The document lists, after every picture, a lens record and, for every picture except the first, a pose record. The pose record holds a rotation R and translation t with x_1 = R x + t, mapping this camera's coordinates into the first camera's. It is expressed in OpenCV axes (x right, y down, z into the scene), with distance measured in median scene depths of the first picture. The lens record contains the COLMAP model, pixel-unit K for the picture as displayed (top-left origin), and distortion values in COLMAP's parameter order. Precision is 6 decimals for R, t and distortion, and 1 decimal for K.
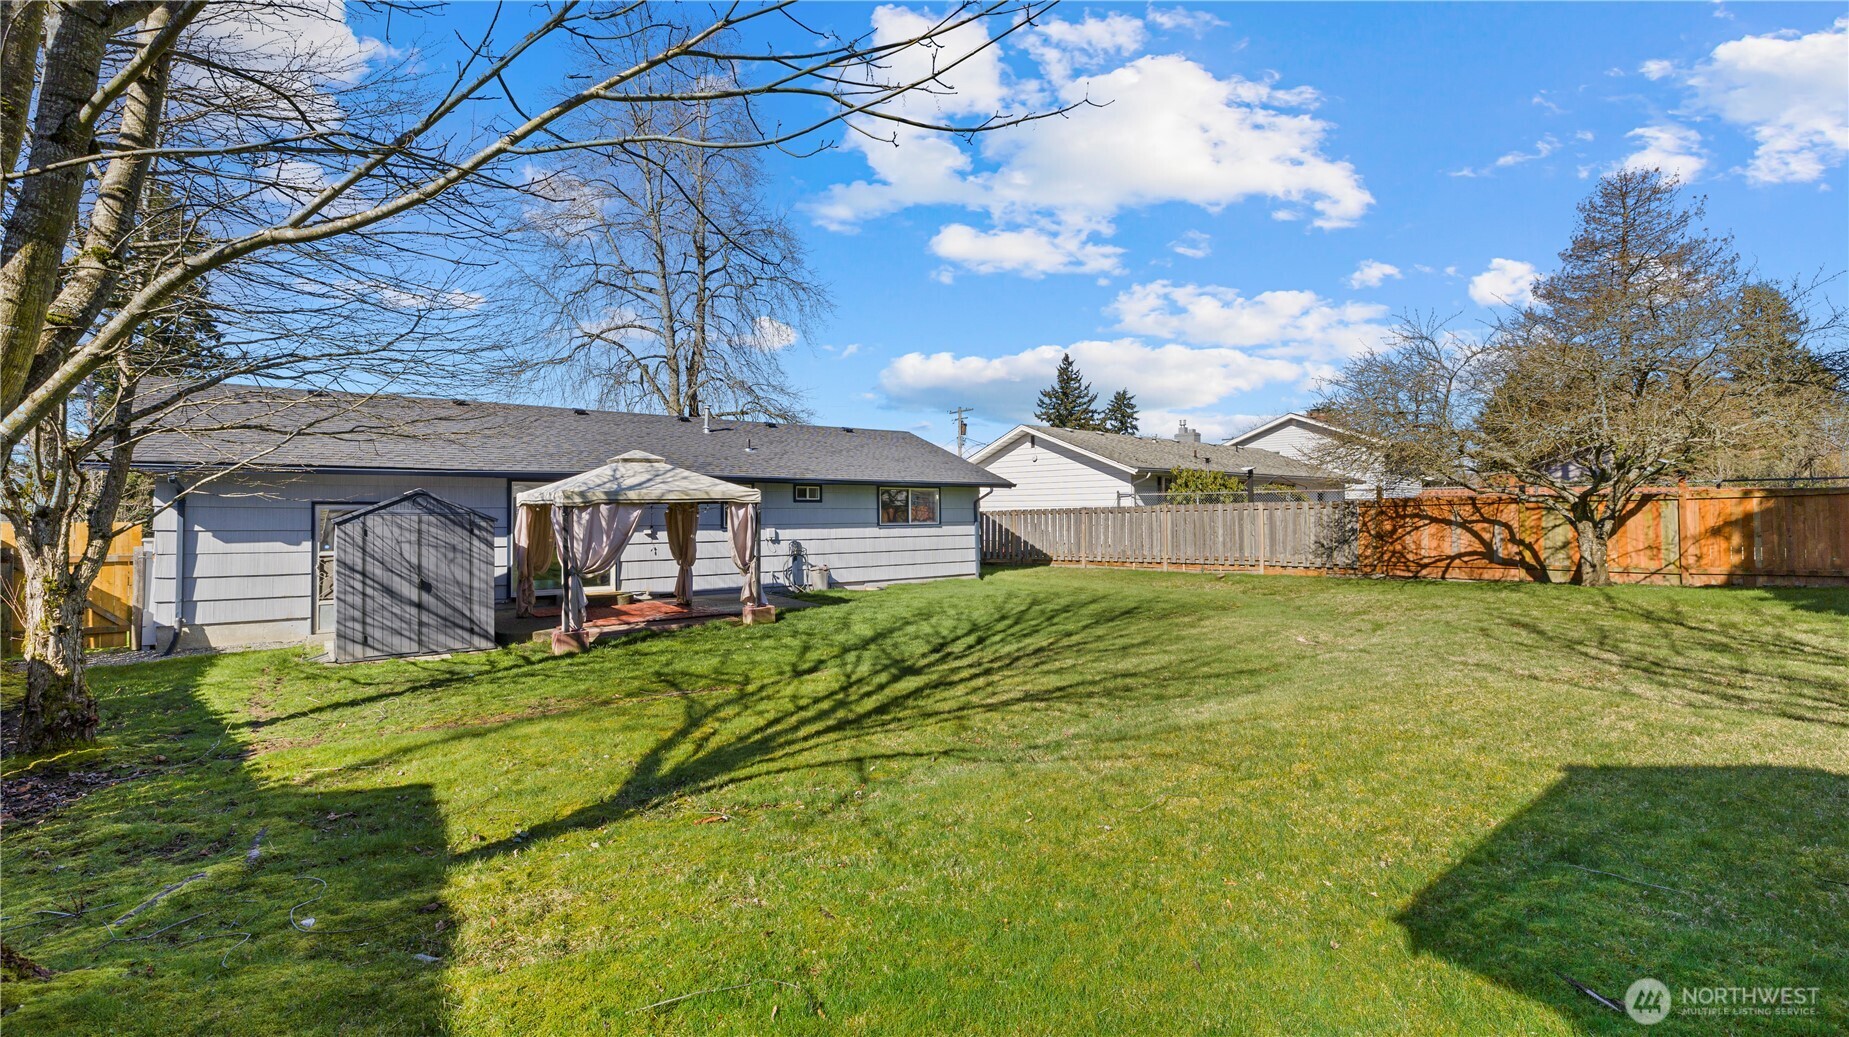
lens RADIAL K [[808.1, 0, 917.7], [0, 808.1, 520.4], [0, 0, 1]] dist [-0.004909, 0.000249]
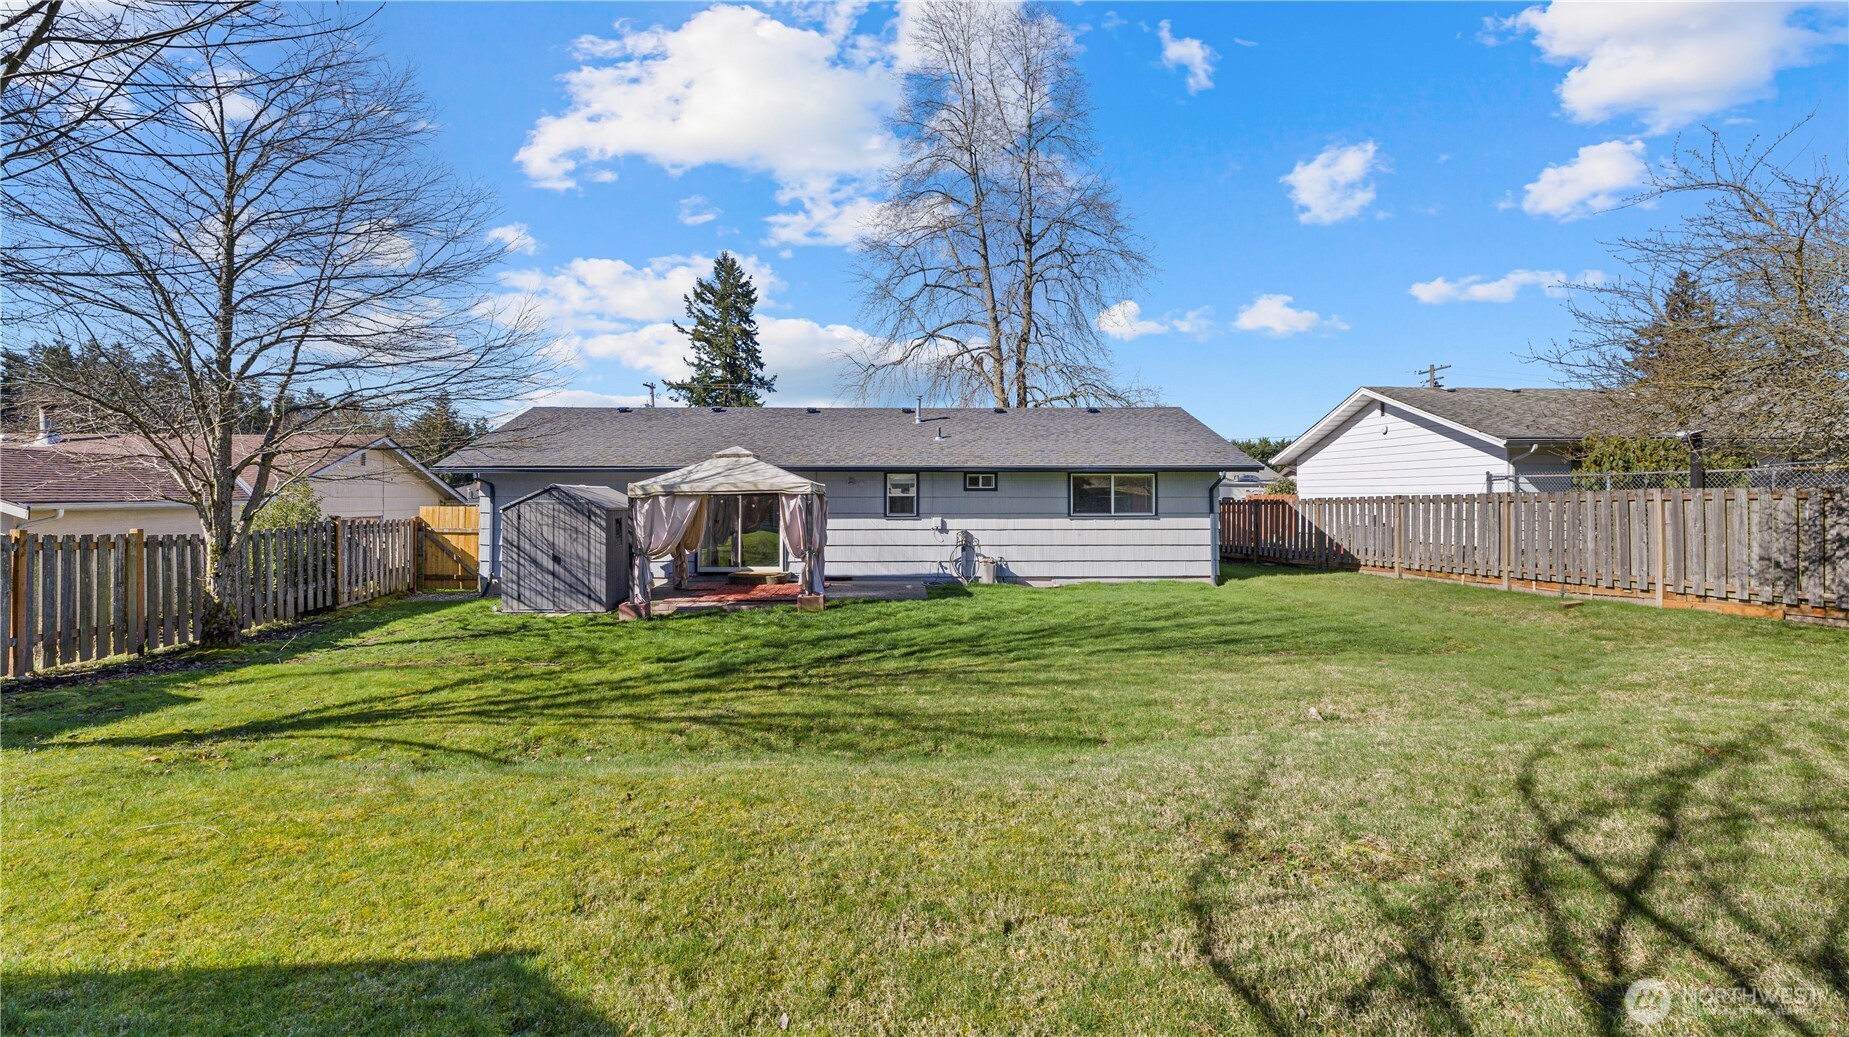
lens RADIAL K [[808.1, 0, 920.7], [0, 808.1, 509.2], [0, 0, 1]] dist [-0.004909, 0.000249]
pose [[0.798011, 0.012398, -0.602515, 0.390601], [-0.007543, 0.999916, 0.010585, -0.010415], [0.602595, -0.003902, 0.798038, 0.196834]]
